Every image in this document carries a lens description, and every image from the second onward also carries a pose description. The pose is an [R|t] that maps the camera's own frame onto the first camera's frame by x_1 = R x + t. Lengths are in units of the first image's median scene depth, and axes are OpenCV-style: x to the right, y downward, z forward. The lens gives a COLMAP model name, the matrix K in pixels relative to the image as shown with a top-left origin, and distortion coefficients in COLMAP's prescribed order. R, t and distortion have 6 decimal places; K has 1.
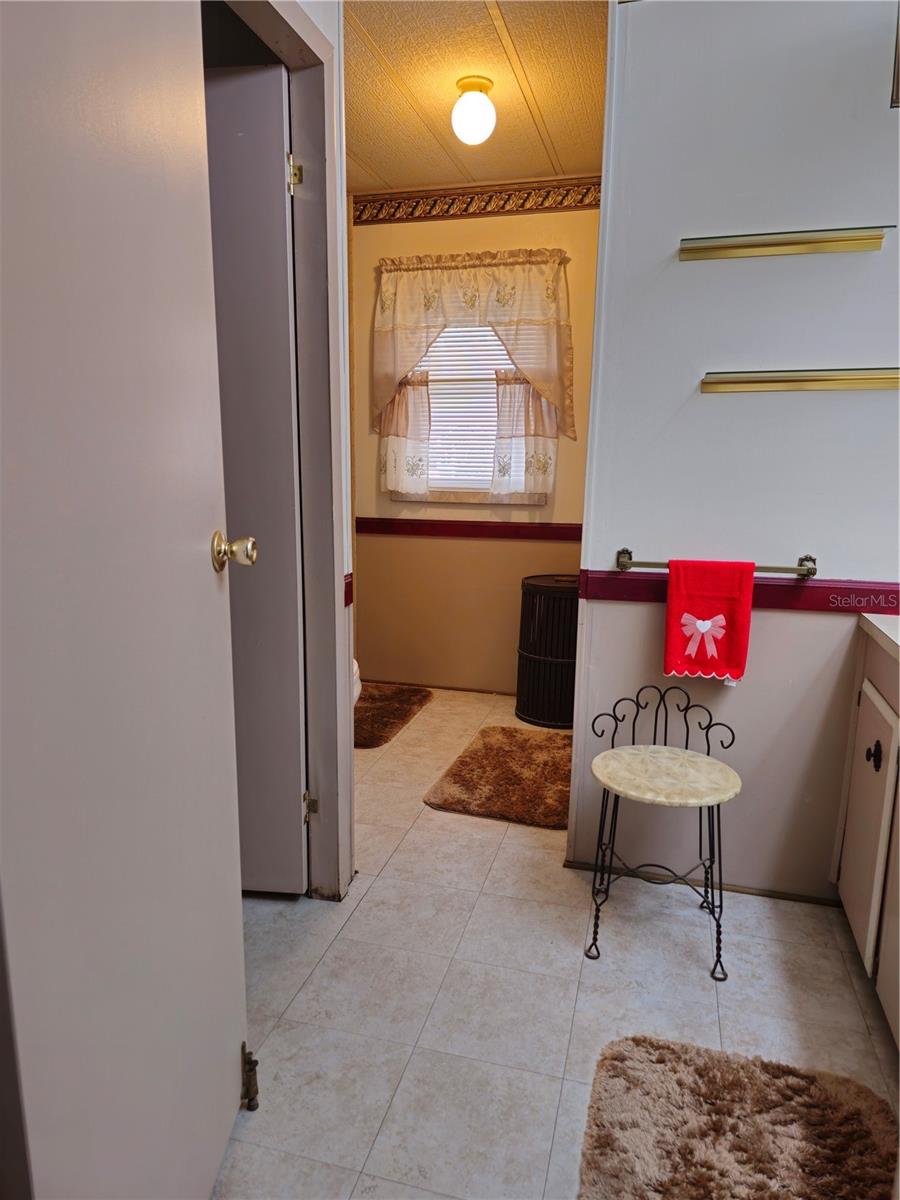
lens RADIAL K [[792.6, 0, 445.1], [0, 792.6, 600.2], [0, 0, 1]] dist [0.054421, -0.048029]
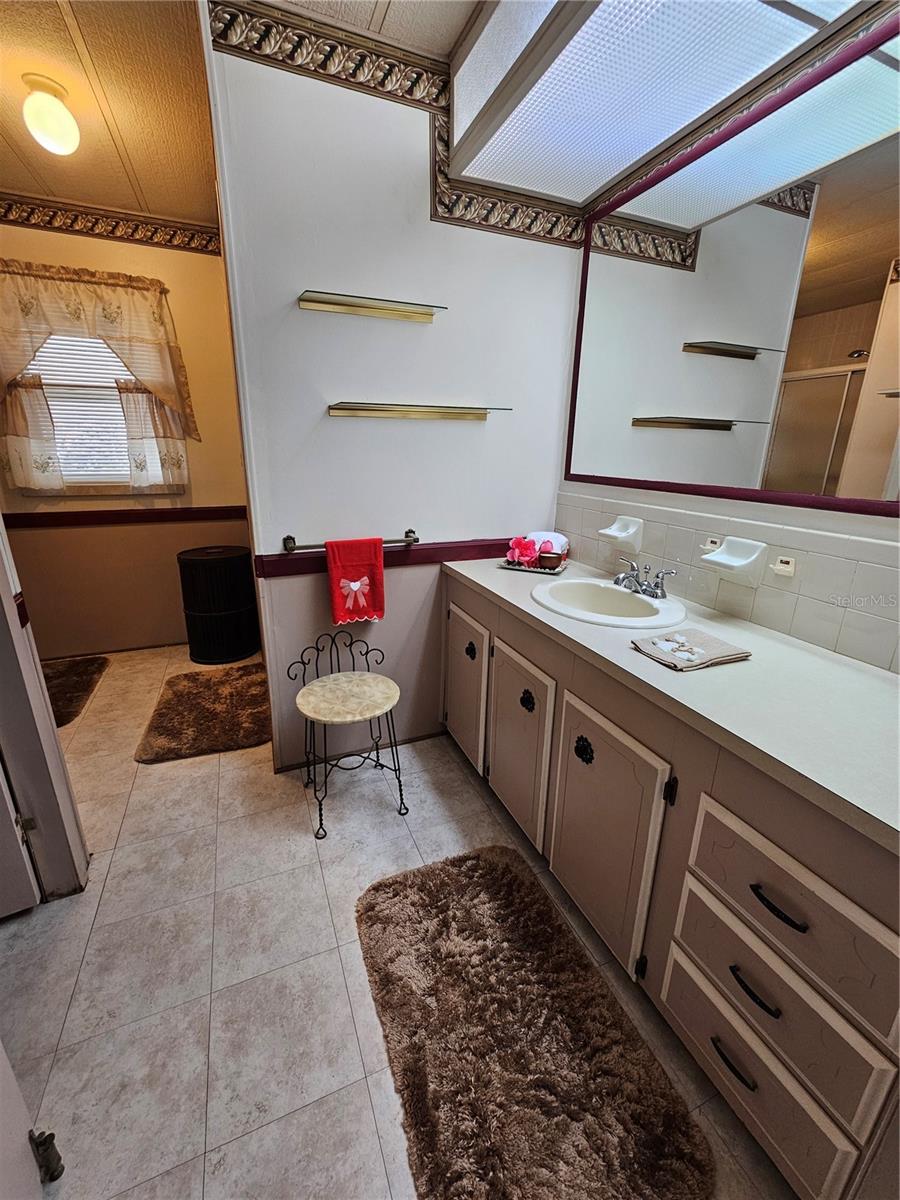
lens RADIAL K [[491.3, 0, 450.3], [0, 491.3, 597.7], [0, 0, 1]] dist [-0.002189, 0.000844]
pose [[0.783595, -0.182677, 0.593808, -0.063795], [0.107060, 0.981200, 0.160575, -0.066731], [-0.611977, -0.062252, 0.788421, 0.197788]]
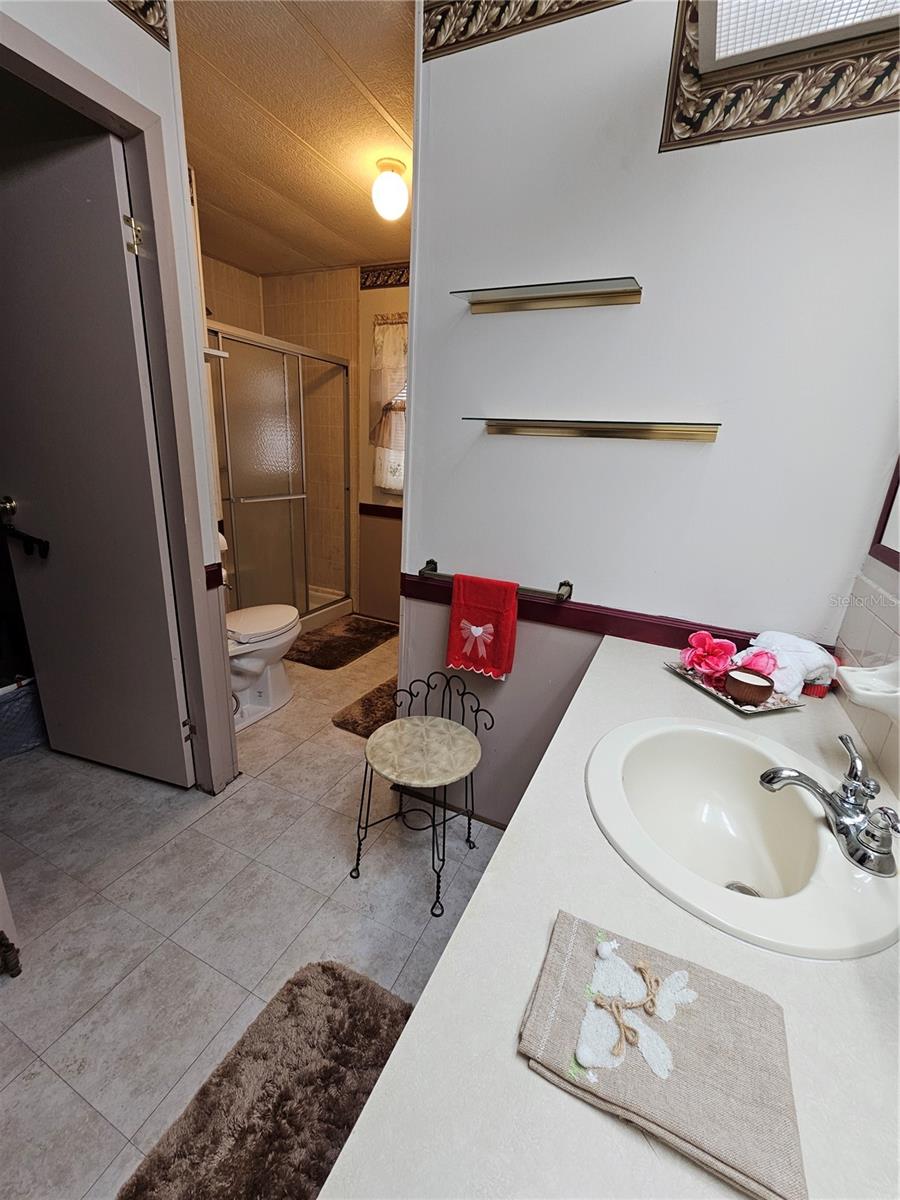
lens RADIAL K [[491.3, 0, 451.6], [0, 491.3, 596.6], [0, 0, 1]] dist [-0.002189, 0.000844]
pose [[0.984906, 0.088636, -0.148670, 0.377968], [-0.071772, 0.990745, 0.115205, -0.098766], [0.157506, -0.102796, 0.982153, 0.257860]]
